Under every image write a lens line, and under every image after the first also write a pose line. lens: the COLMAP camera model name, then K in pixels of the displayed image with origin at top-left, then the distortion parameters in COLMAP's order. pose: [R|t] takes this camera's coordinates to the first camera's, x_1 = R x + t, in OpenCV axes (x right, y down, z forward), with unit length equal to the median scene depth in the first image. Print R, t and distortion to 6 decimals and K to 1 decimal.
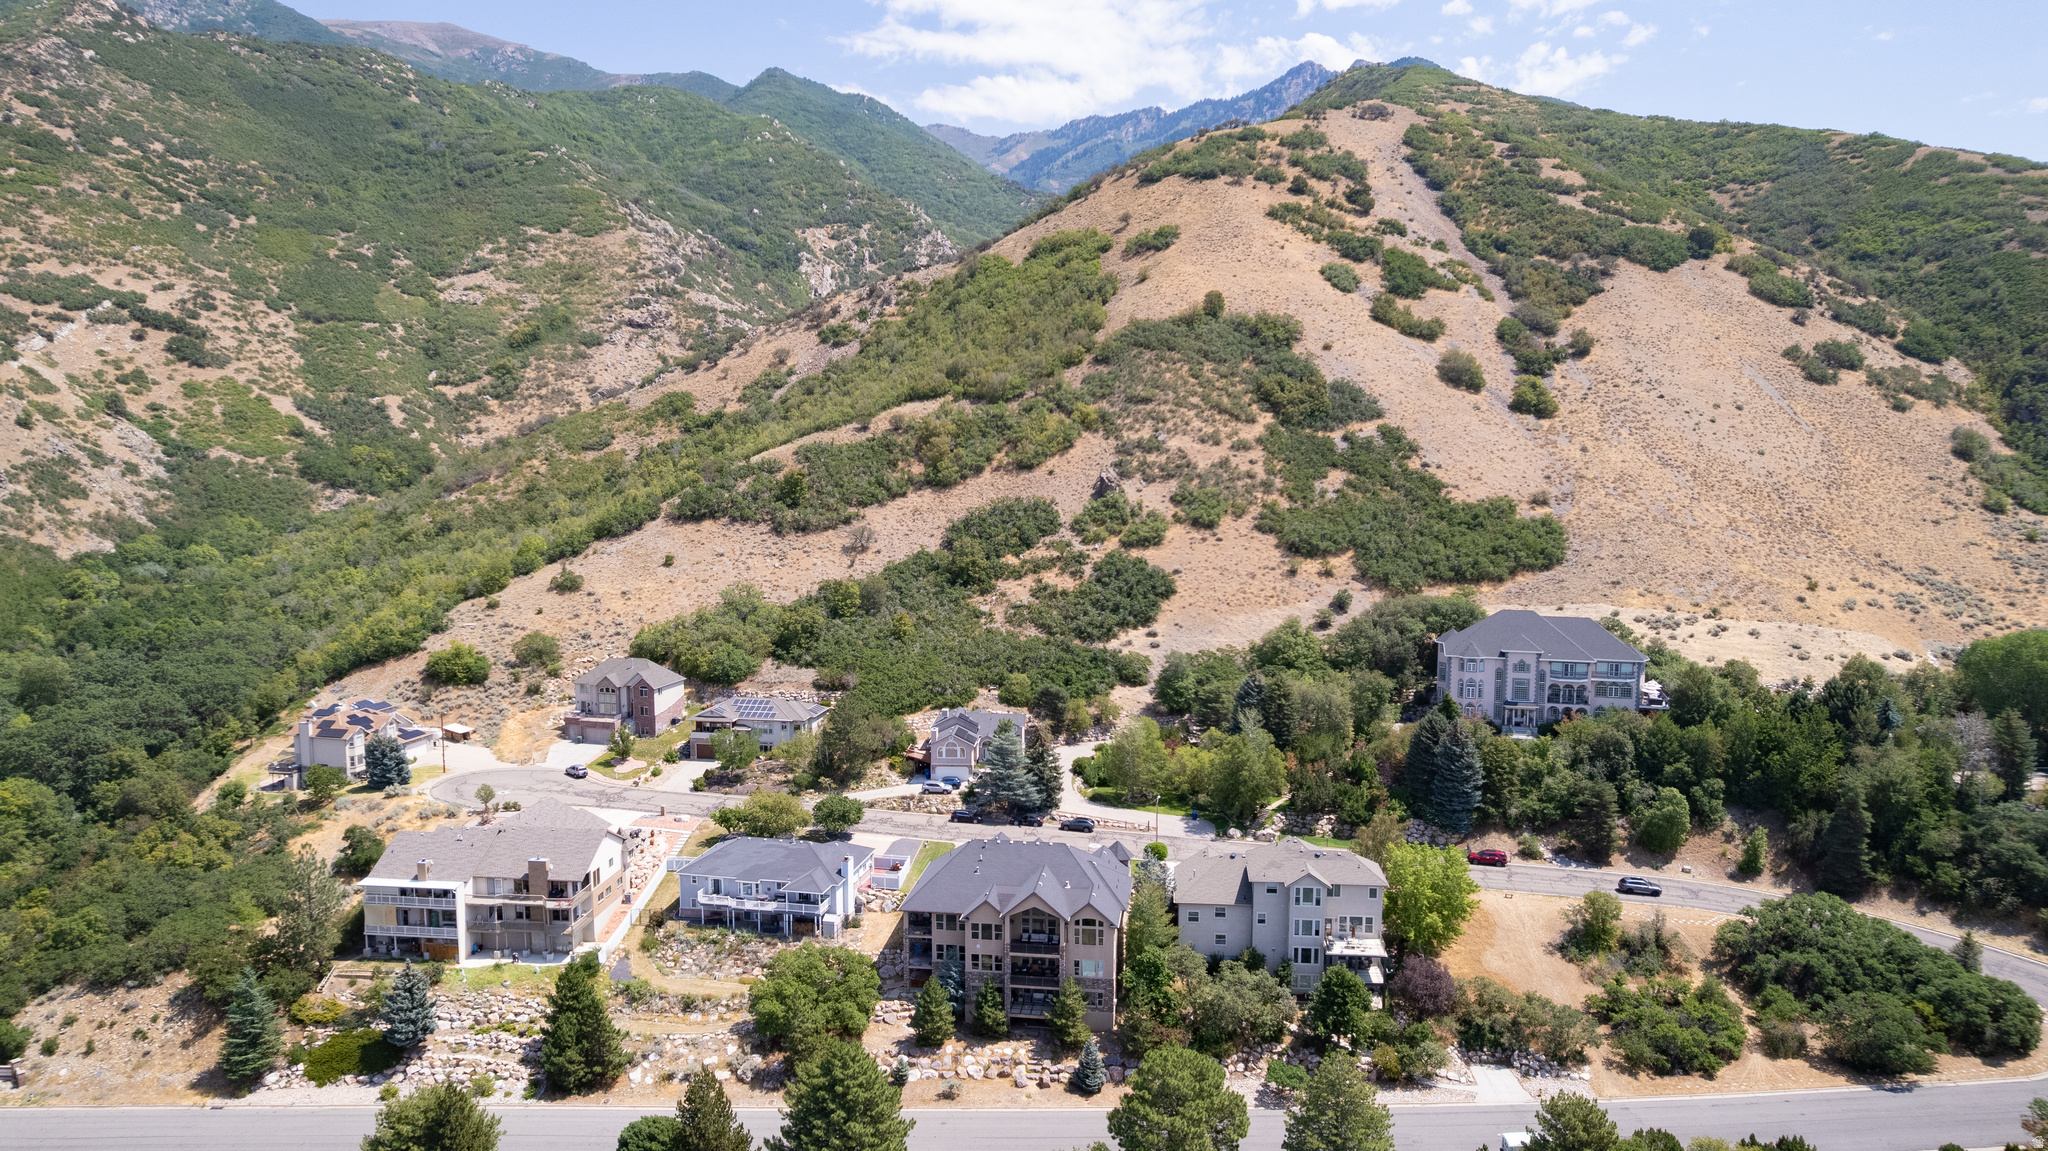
lens RADIAL K [[1313.9, 0, 1024.0], [0, 1313.9, 575.5], [0, 0, 1]] dist [-0.050038, 0.025283]
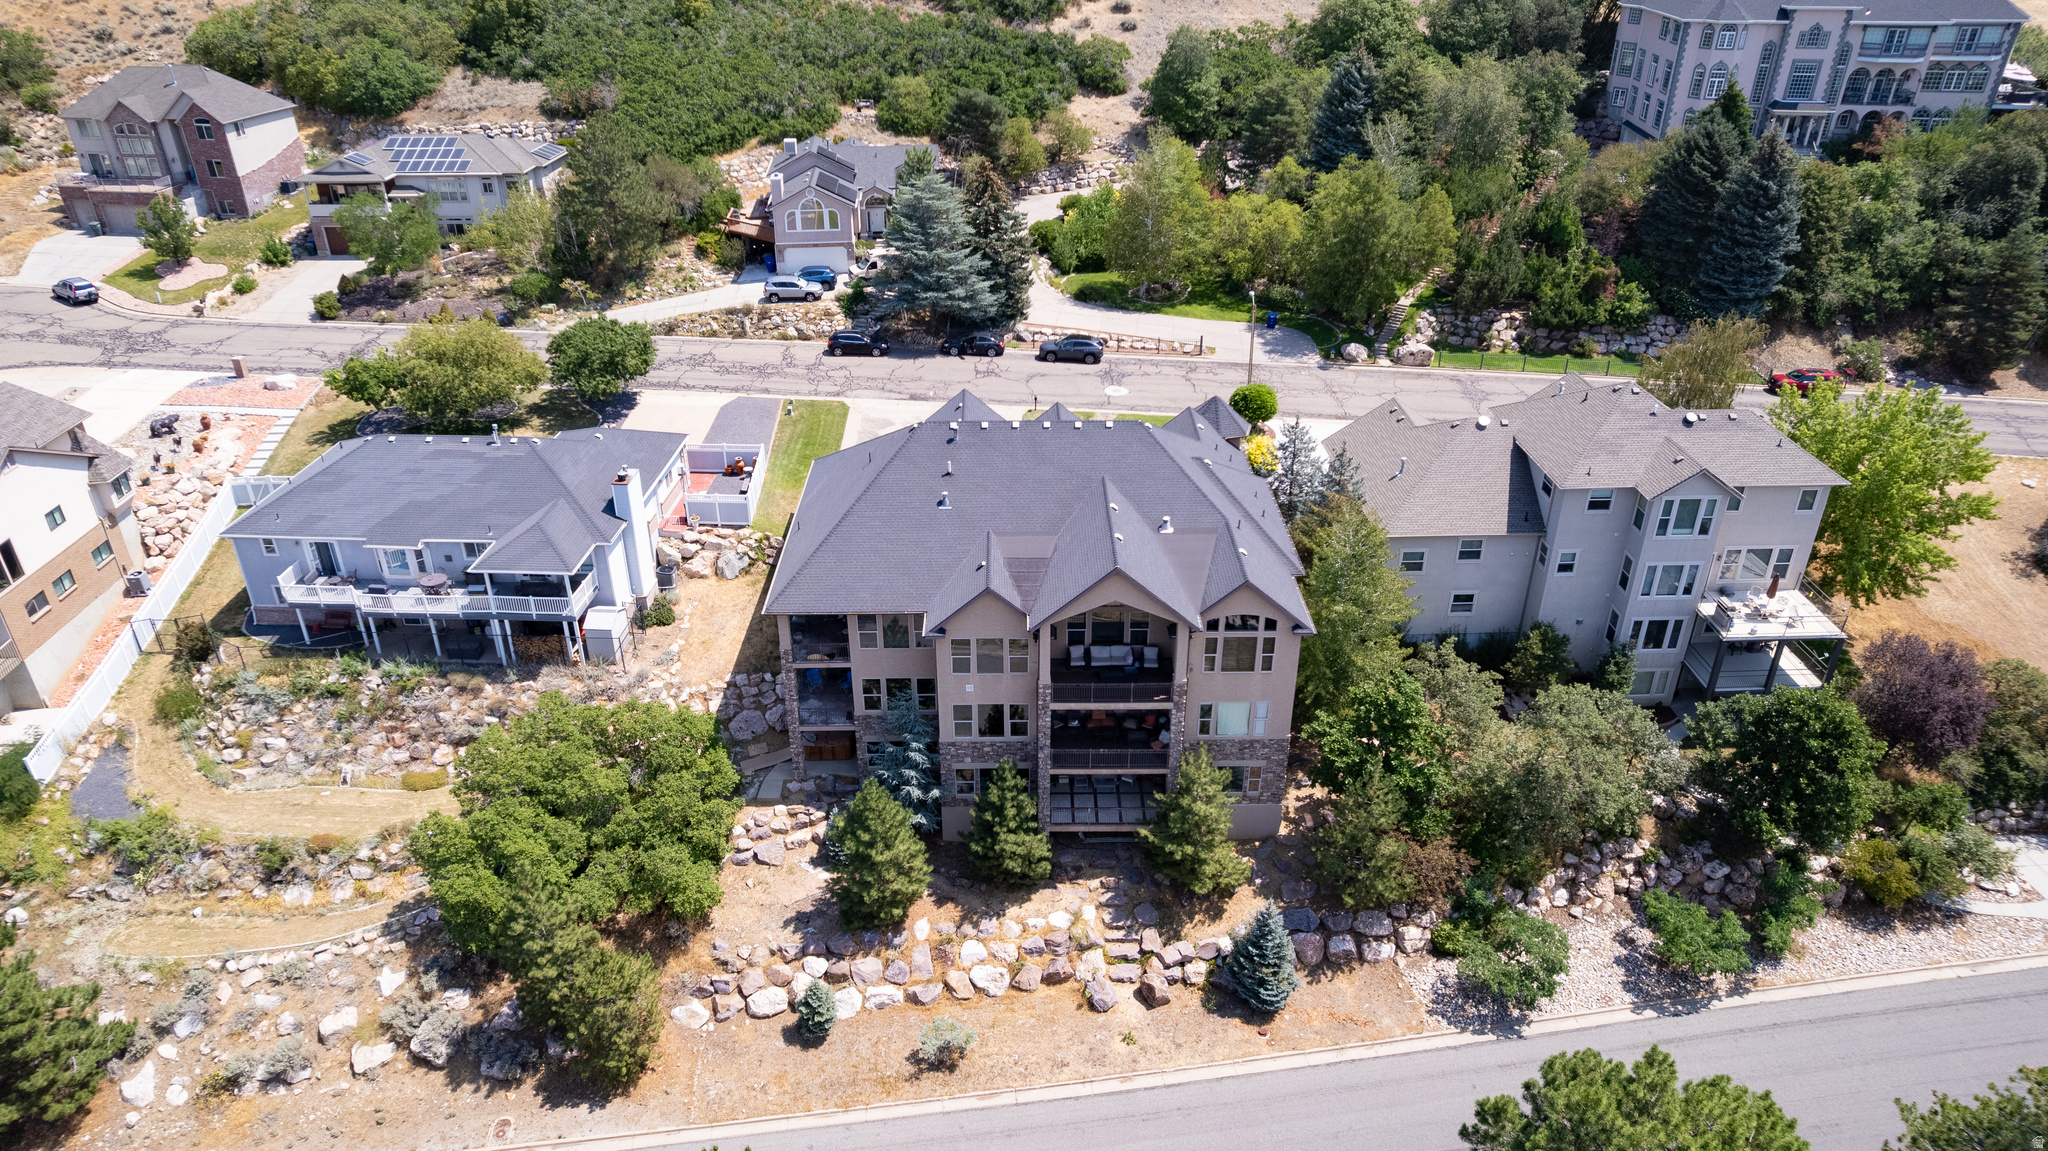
lens RADIAL K [[1311.2, 0, 1024.0], [0, 1311.2, 575.5], [0, 0, 1]] dist [-0.074892, 0.067247]
pose [[0.988854, -0.071501, 0.130599, -0.053828], [0.015337, 0.921396, 0.388322, 0.069404], [-0.148099, -0.381990, 0.912223, 0.489775]]
